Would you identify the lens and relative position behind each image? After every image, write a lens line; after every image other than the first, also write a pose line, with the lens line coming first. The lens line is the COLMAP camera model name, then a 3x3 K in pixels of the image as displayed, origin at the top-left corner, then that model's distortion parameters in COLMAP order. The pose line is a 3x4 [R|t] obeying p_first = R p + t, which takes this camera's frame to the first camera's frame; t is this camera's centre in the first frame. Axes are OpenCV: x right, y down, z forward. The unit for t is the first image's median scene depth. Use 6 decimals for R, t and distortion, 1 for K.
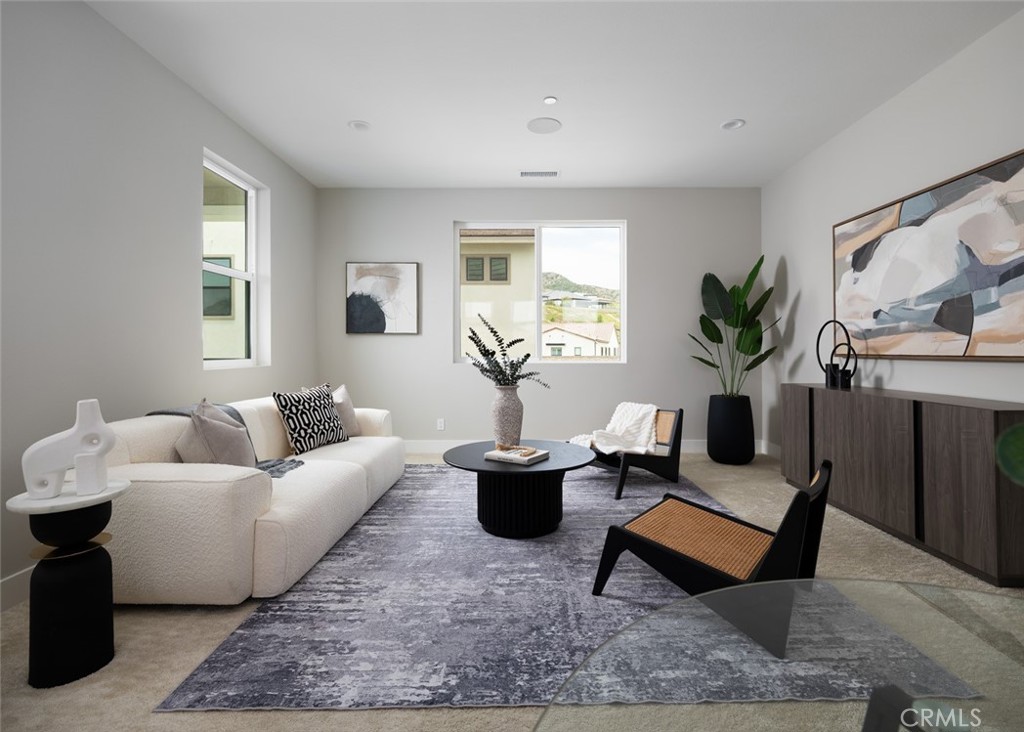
lens RADIAL K [[494.1, 0, 514.2], [0, 494.1, 355.2], [0, 0, 1]] dist [0.001239, -0.000060]
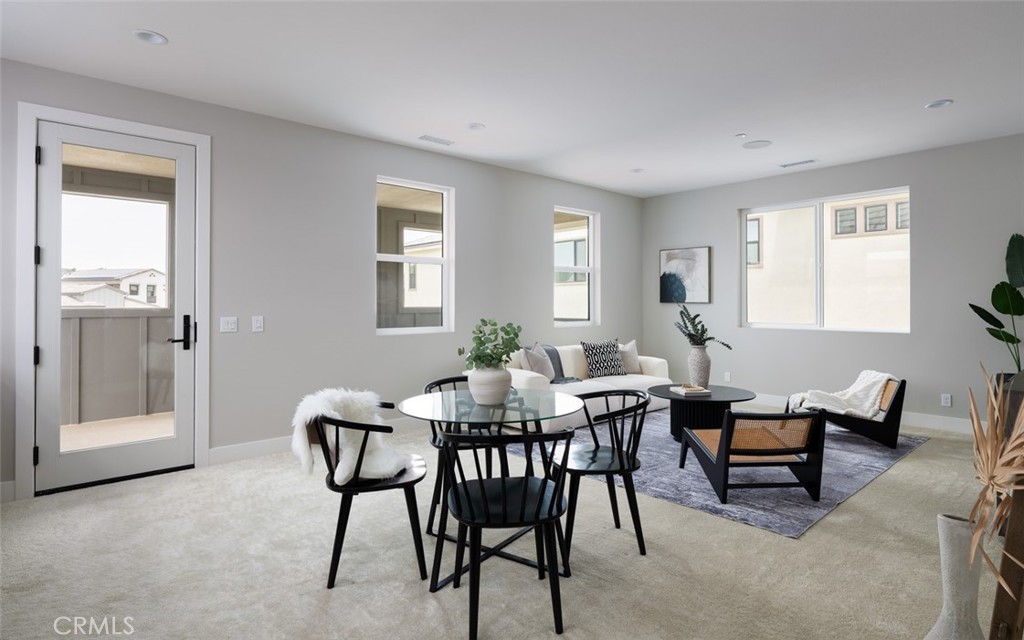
lens RADIAL K [[545.2, 0, 513.1], [0, 545.2, 300.2], [0, 0, 1]] dist [0.001337, 0.000331]
pose [[0.663871, -0.002888, -0.747842, 0.629442], [-0.008057, 0.999907, -0.011014, -0.037653], [0.747804, 0.013337, 0.663785, -0.365094]]
